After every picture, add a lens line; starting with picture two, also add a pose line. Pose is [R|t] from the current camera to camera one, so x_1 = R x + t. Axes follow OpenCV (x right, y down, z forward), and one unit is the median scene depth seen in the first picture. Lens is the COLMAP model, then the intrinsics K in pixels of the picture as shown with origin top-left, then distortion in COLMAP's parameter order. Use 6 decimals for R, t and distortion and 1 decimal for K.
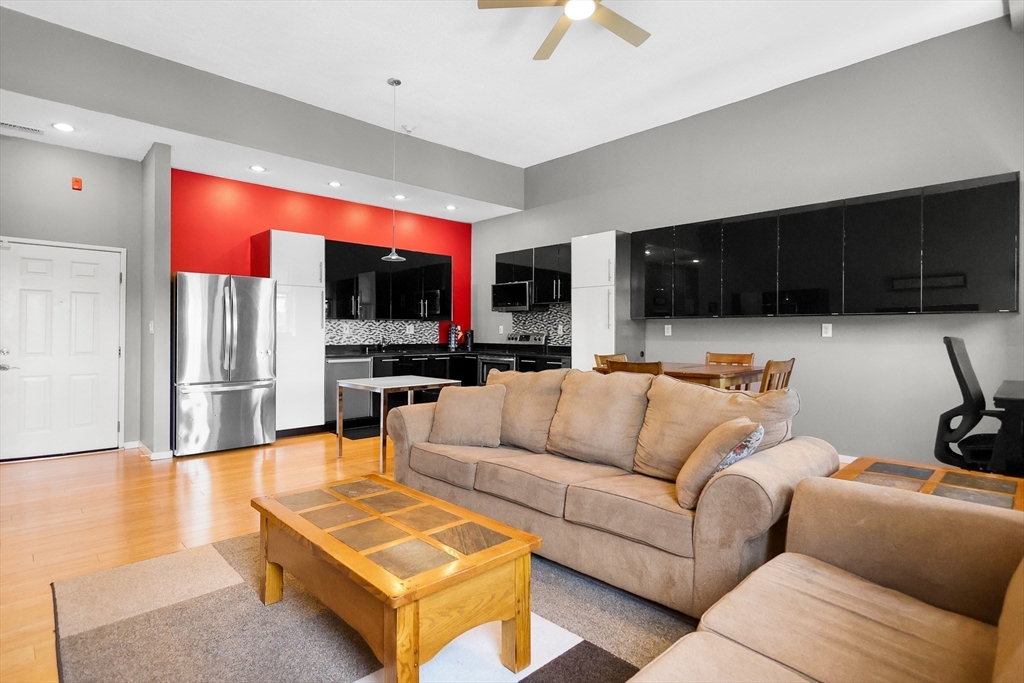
lens RADIAL K [[495.3, 0, 523.4], [0, 495.3, 330.4], [0, 0, 1]] dist [0.000042, 0.000000]
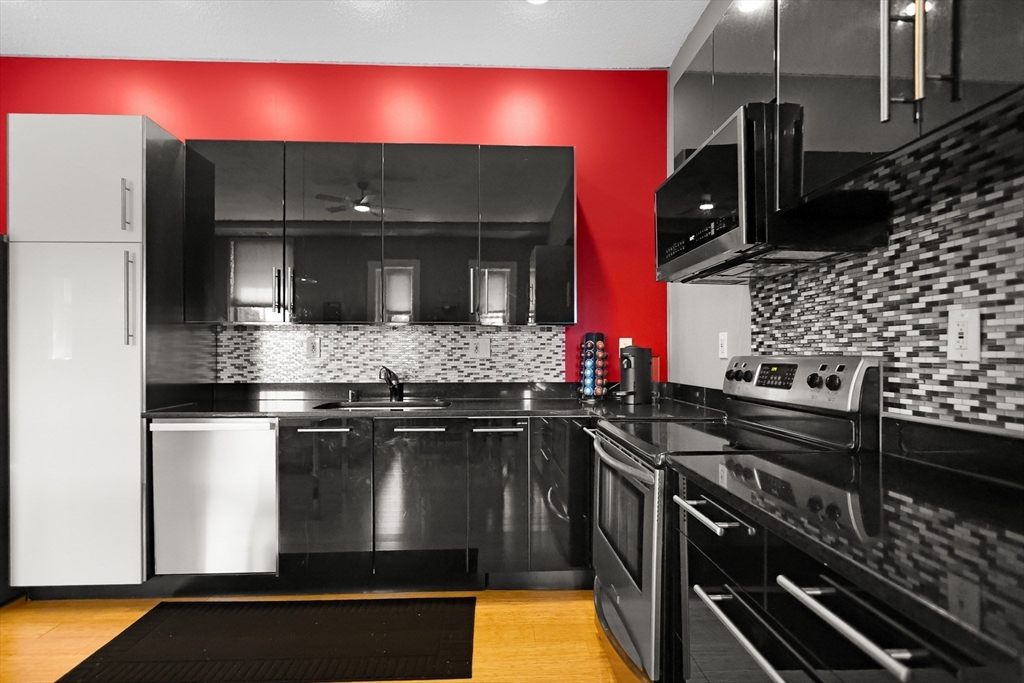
lens RADIAL K [[488.4, 0, 511.8], [0, 488.4, 356.2], [0, 0, 1]] dist [-0.003420, -0.000195]
pose [[0.736022, -0.003669, -0.676947, 0.072405], [0.006184, 0.999980, 0.001304, 0.005156], [0.676929, -0.005146, 0.736030, 0.755750]]
